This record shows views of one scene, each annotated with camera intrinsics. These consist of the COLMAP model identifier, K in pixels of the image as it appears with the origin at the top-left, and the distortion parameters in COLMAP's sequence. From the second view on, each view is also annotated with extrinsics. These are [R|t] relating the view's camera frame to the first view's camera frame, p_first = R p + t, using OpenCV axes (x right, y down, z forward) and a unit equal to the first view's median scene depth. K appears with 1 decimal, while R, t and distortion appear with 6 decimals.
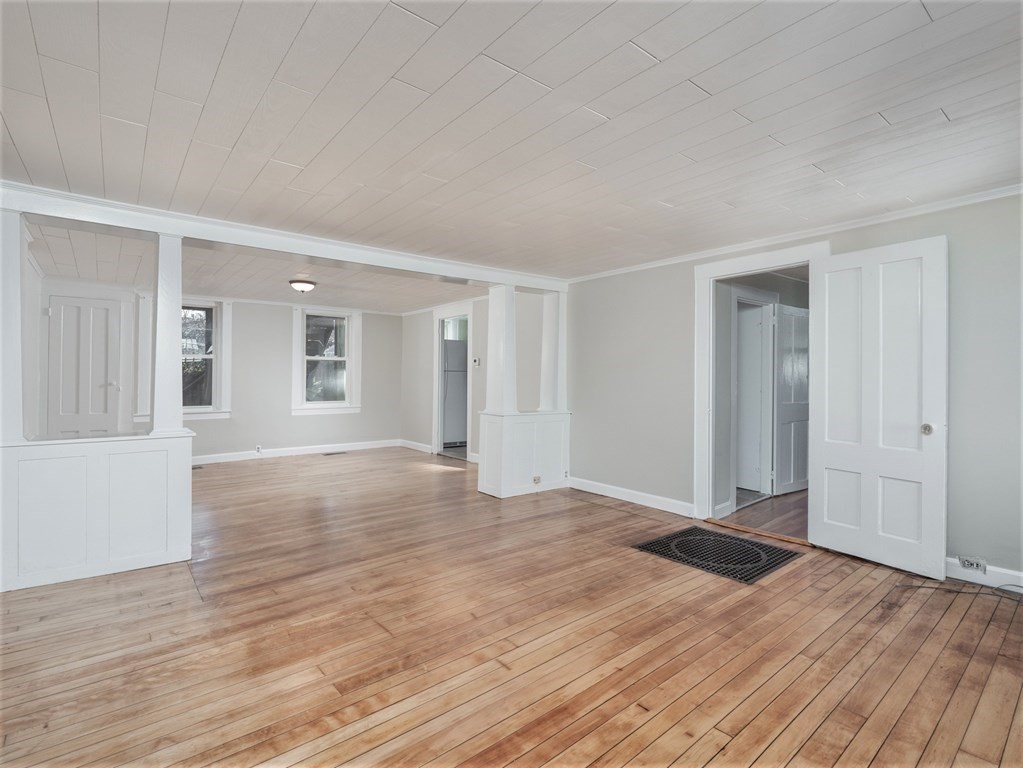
lens RADIAL K [[502.3, 0, 504.0], [0, 502.3, 381.5], [0, 0, 1]] dist [-0.011238, -0.002182]
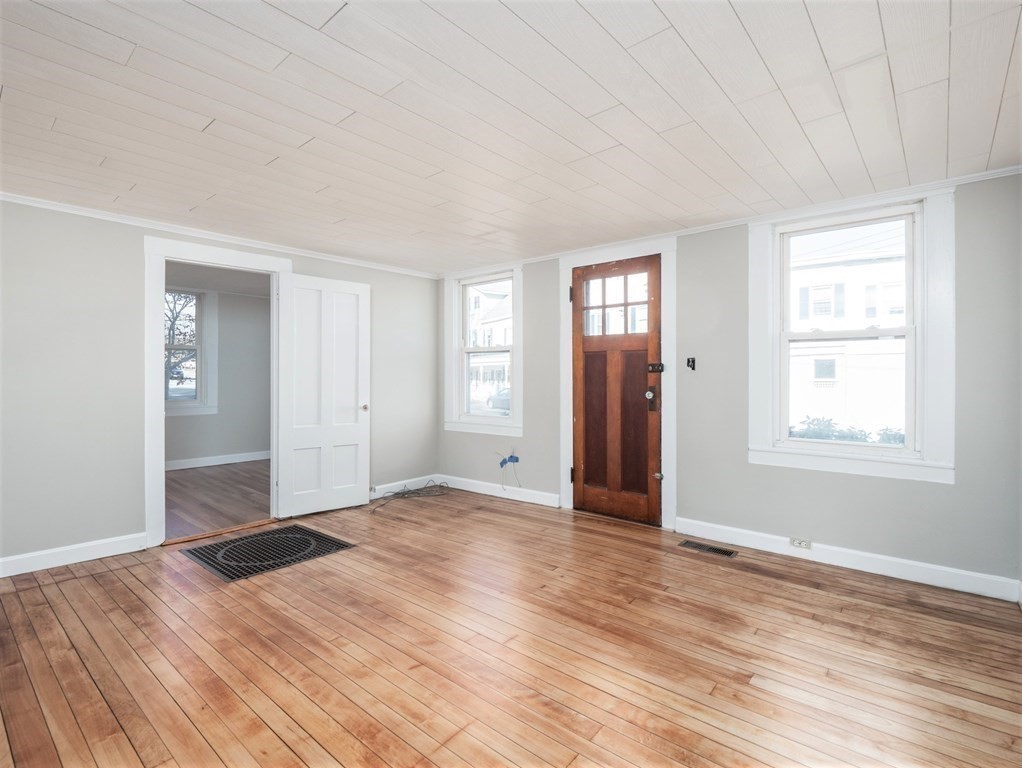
lens RADIAL K [[501.8, 0, 505.3], [0, 501.8, 381.0], [0, 0, 1]] dist [-0.011238, -0.002182]
pose [[-0.171311, -0.014948, 0.985104, -0.705544], [0.007770, 0.999833, 0.016523, -0.008109], [-0.985186, 0.010485, -0.171166, 0.793027]]
